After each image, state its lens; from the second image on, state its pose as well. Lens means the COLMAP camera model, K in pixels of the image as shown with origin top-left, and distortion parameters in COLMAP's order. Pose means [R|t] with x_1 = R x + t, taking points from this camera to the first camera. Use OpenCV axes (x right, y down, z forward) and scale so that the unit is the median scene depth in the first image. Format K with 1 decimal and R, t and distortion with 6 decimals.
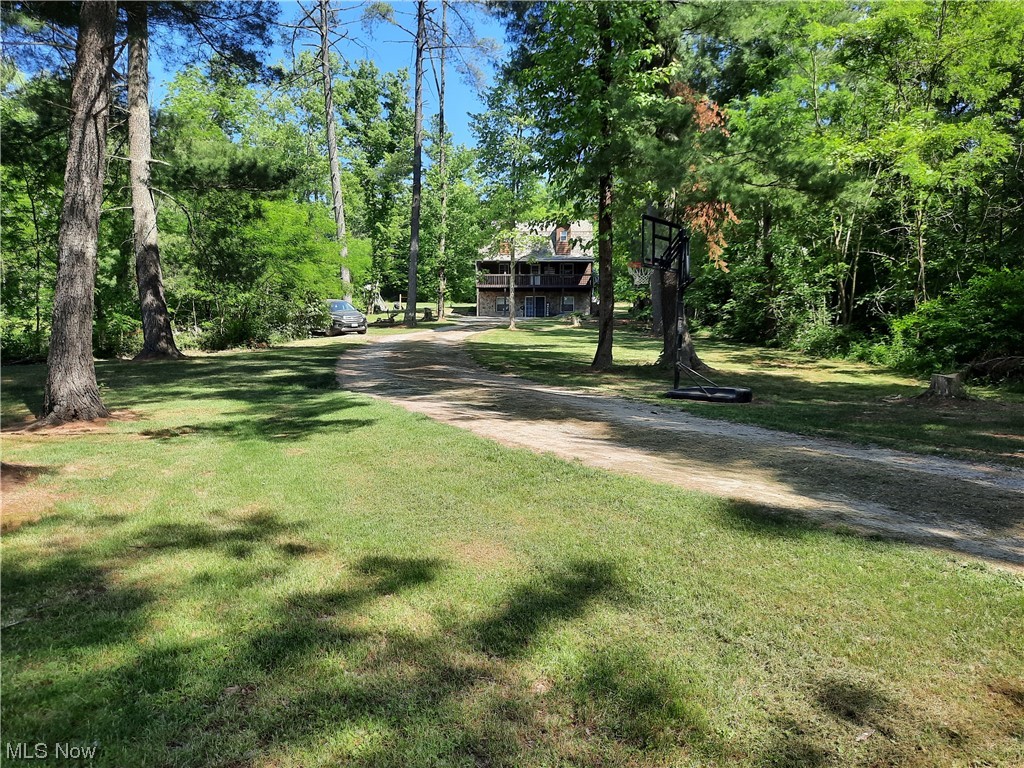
lens RADIAL K [[800.7, 0, 515.2], [0, 800.7, 385.9], [0, 0, 1]] dist [0.060407, -0.058830]
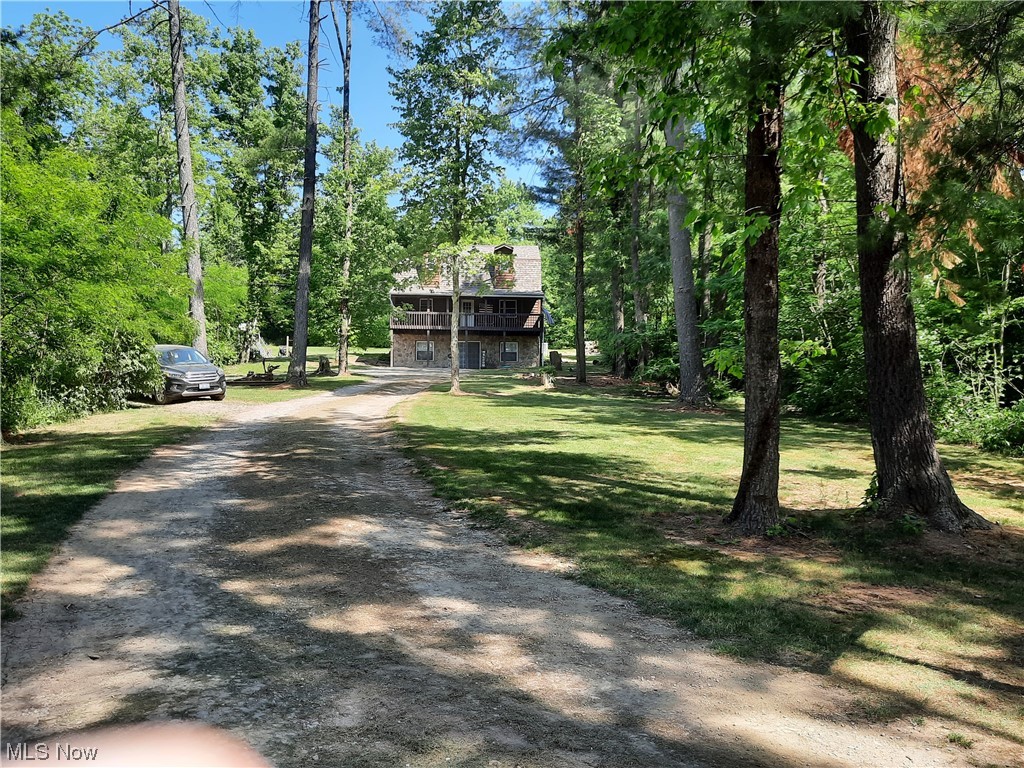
lens RADIAL K [[800.7, 0, 510.4], [0, 800.7, 379.4], [0, 0, 1]] dist [0.060407, -0.058830]
pose [[0.992691, 0.005076, 0.120577, -0.027811], [0.002121, 0.998227, -0.059486, -0.031158], [-0.120665, 0.059307, 0.990920, 0.249884]]
